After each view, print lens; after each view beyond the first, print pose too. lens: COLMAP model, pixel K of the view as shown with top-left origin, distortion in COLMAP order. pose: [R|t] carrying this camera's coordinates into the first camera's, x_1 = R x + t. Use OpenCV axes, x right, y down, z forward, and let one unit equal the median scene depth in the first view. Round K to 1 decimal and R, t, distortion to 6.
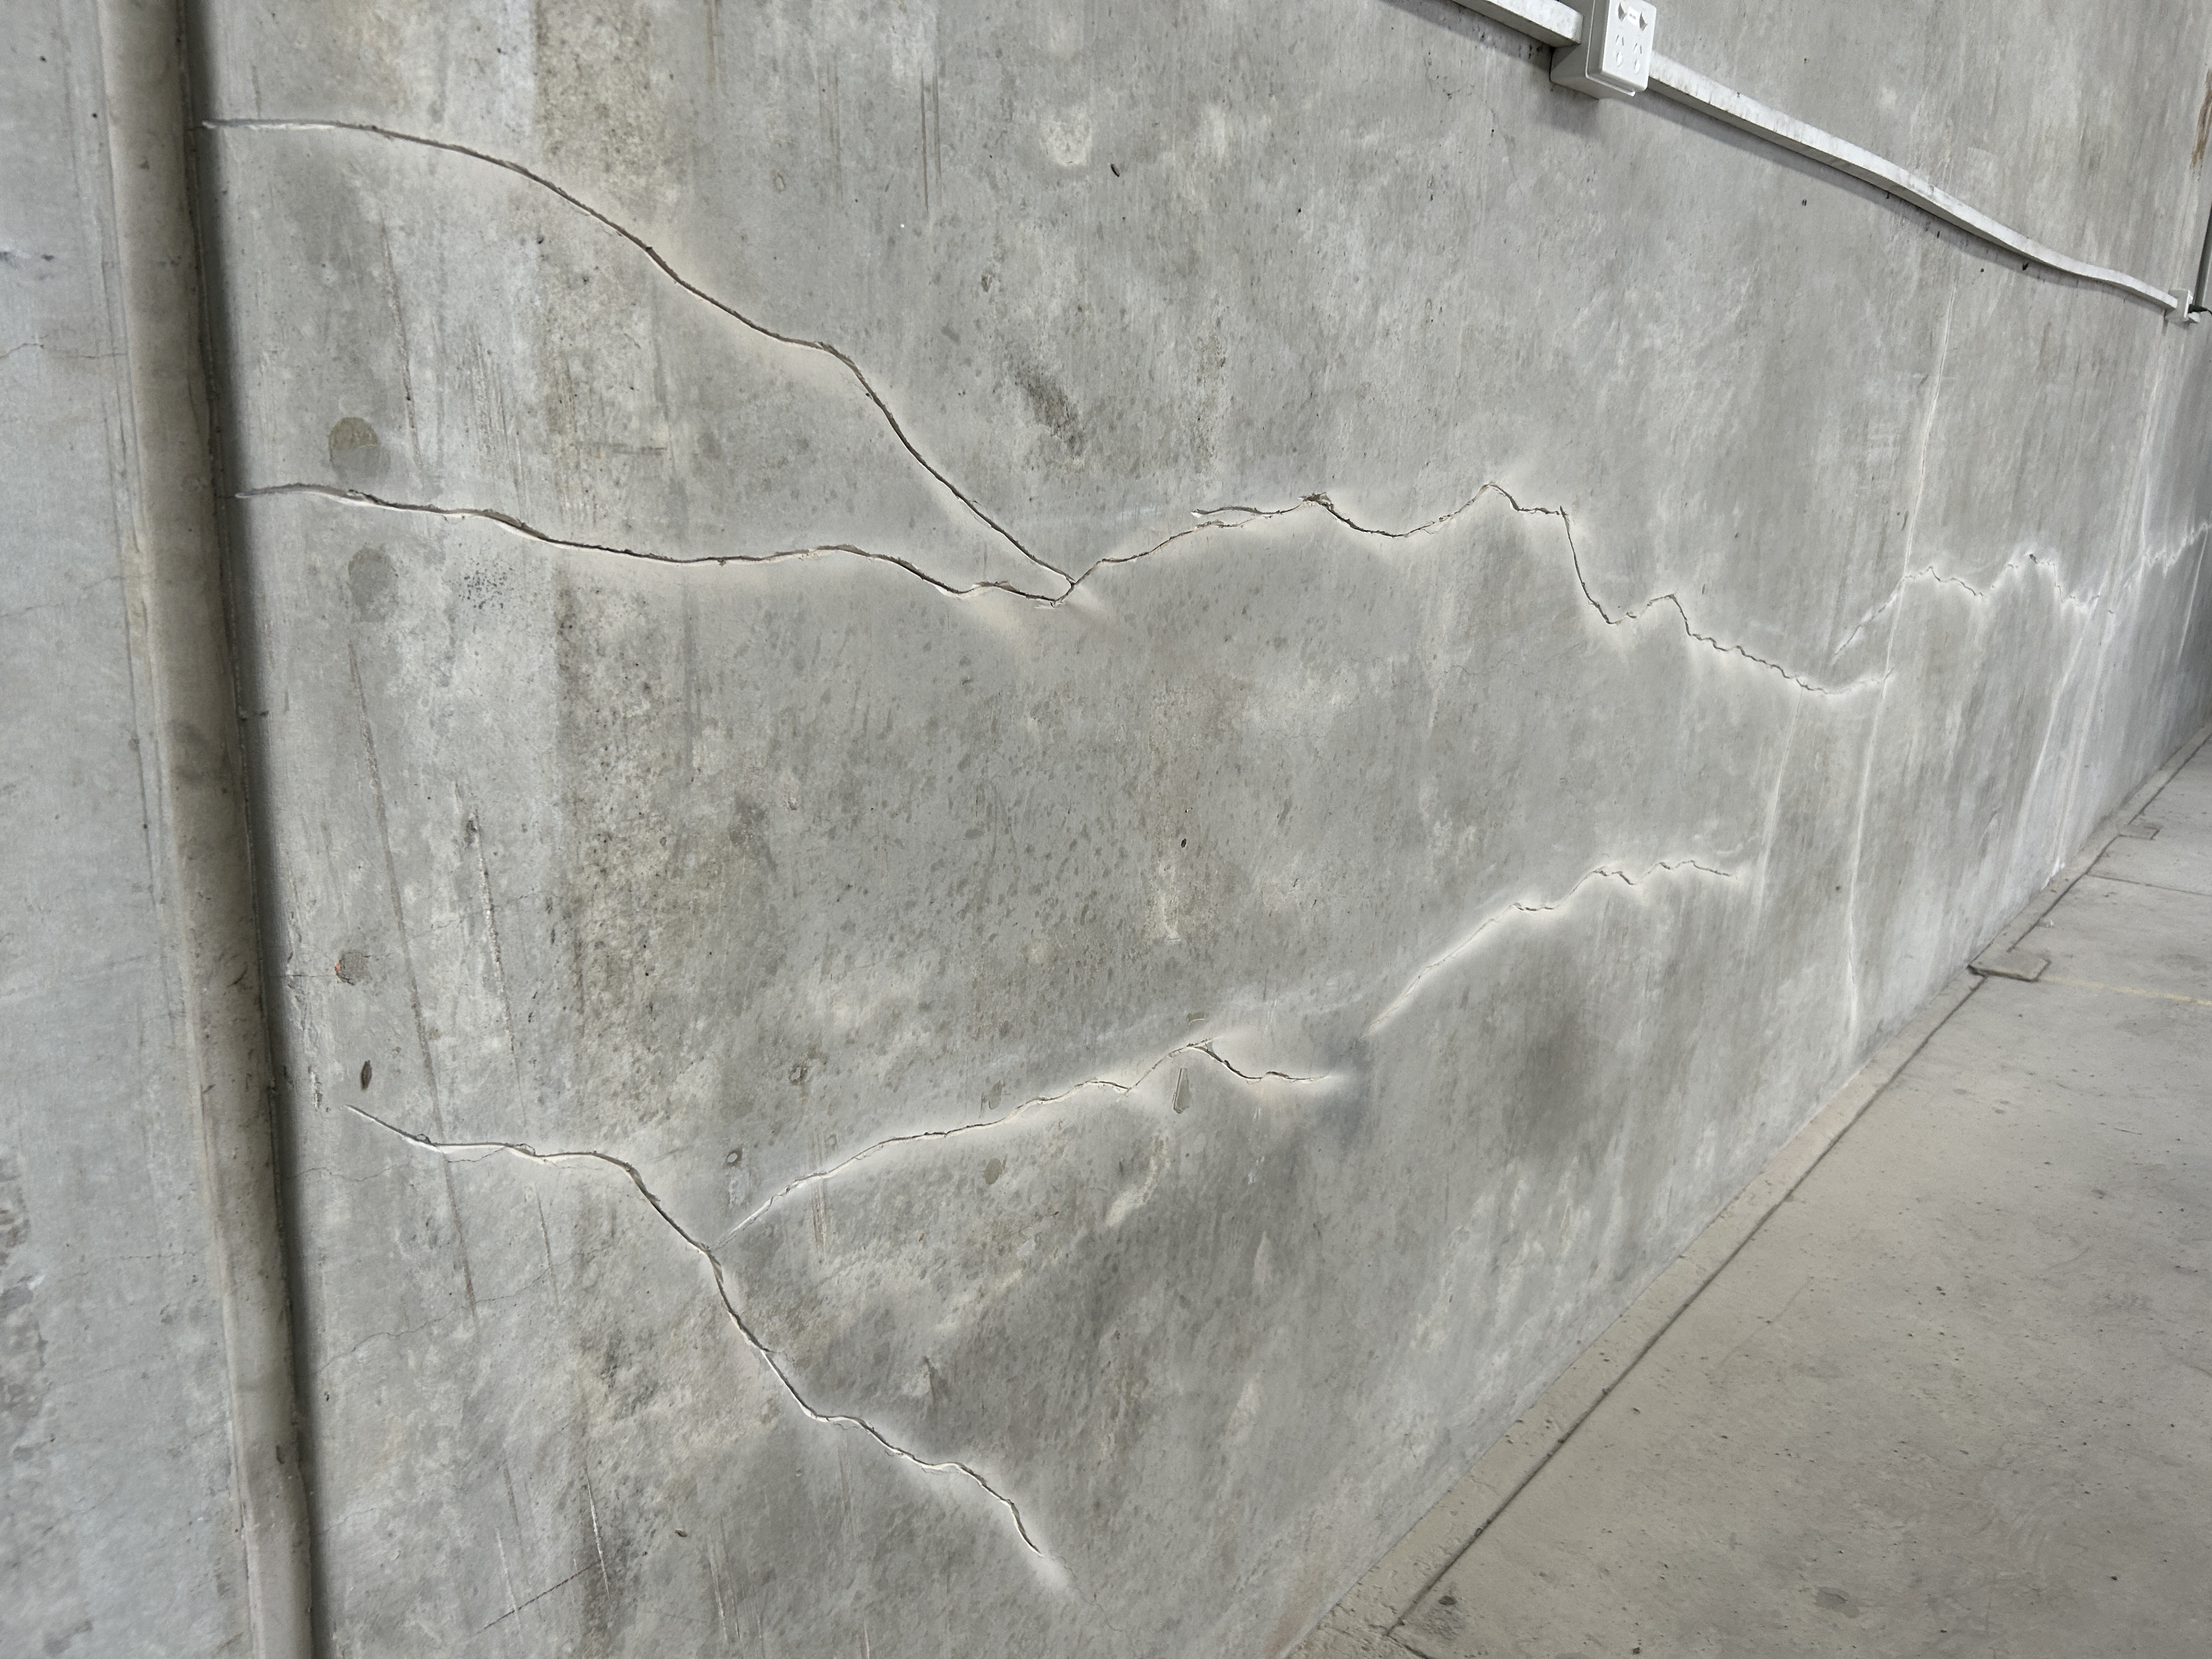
lens RADIAL K [[1664.7, 0, 1087.6], [0, 1664.7, 818.8], [0, 0, 1]] dist [0.032517, -0.035336]
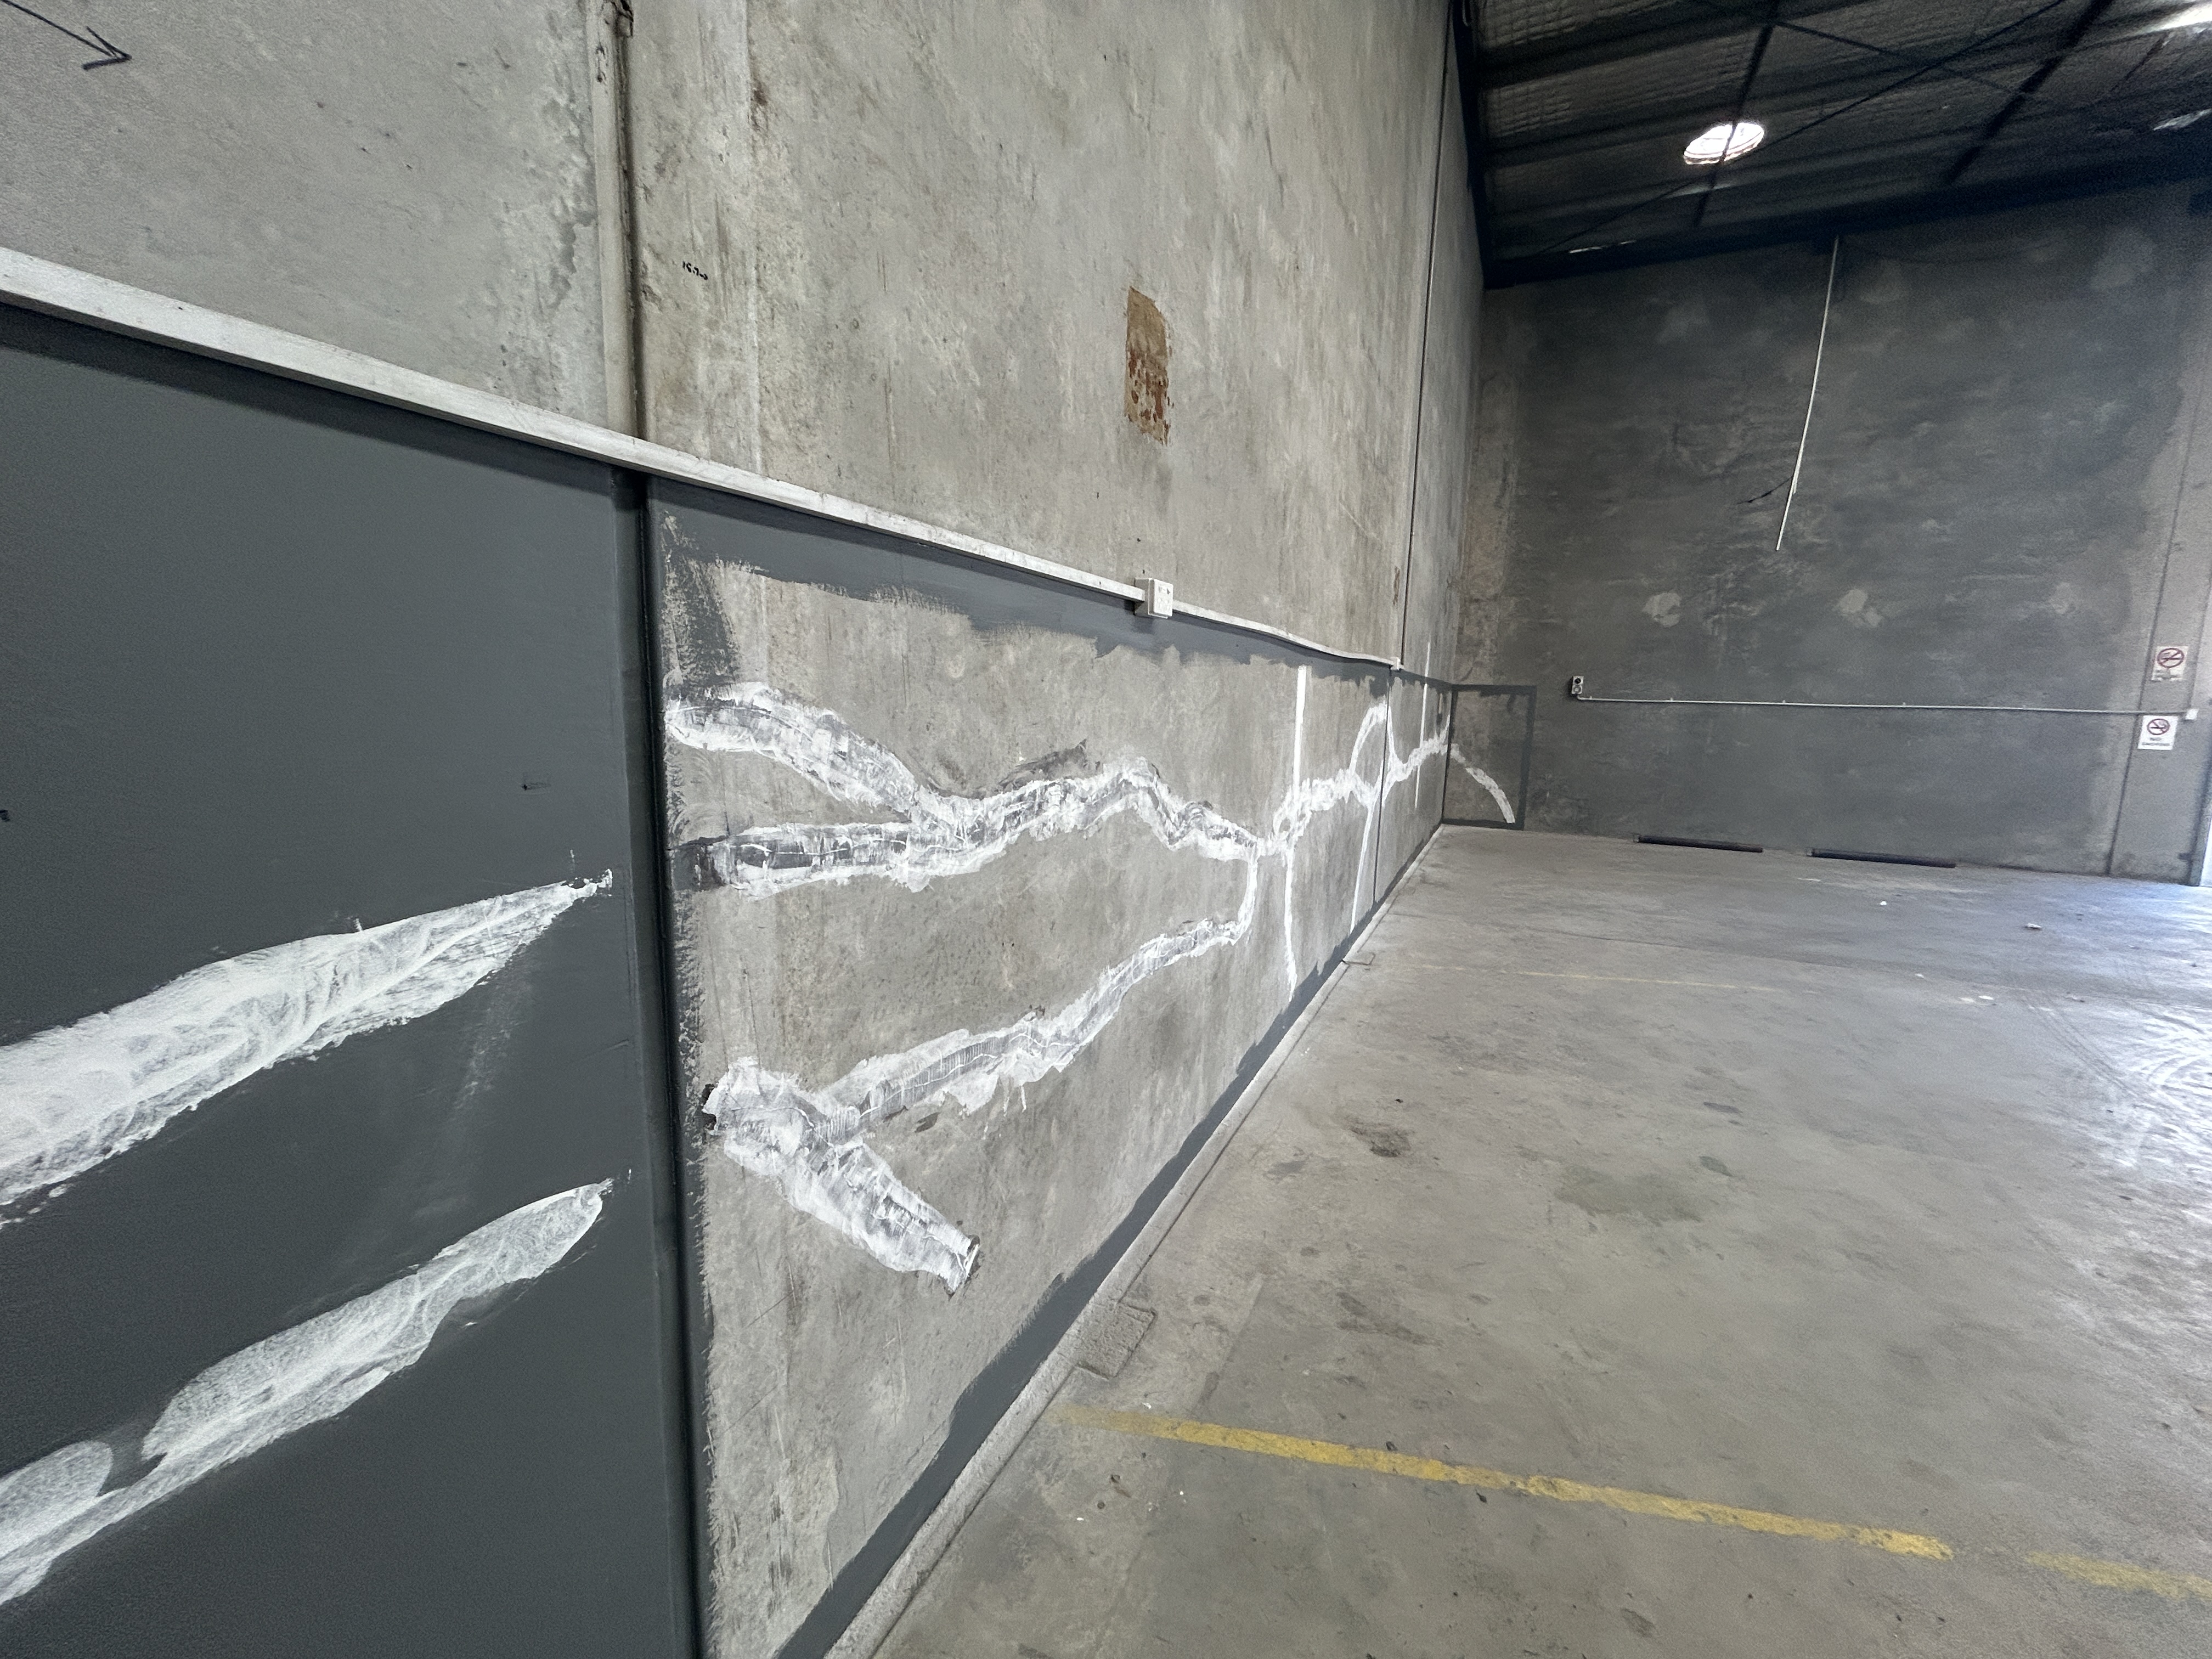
lens RADIAL K [[889.1, 0, 1122.0], [0, 889.1, 833.3], [0, 0, 1]] dist [0.000051, -0.000210]
pose [[0.967783, -0.062212, 0.243978, -0.085854], [0.084051, 0.993234, -0.080140, -0.027875], [-0.237342, 0.098065, 0.966464, -0.241097]]
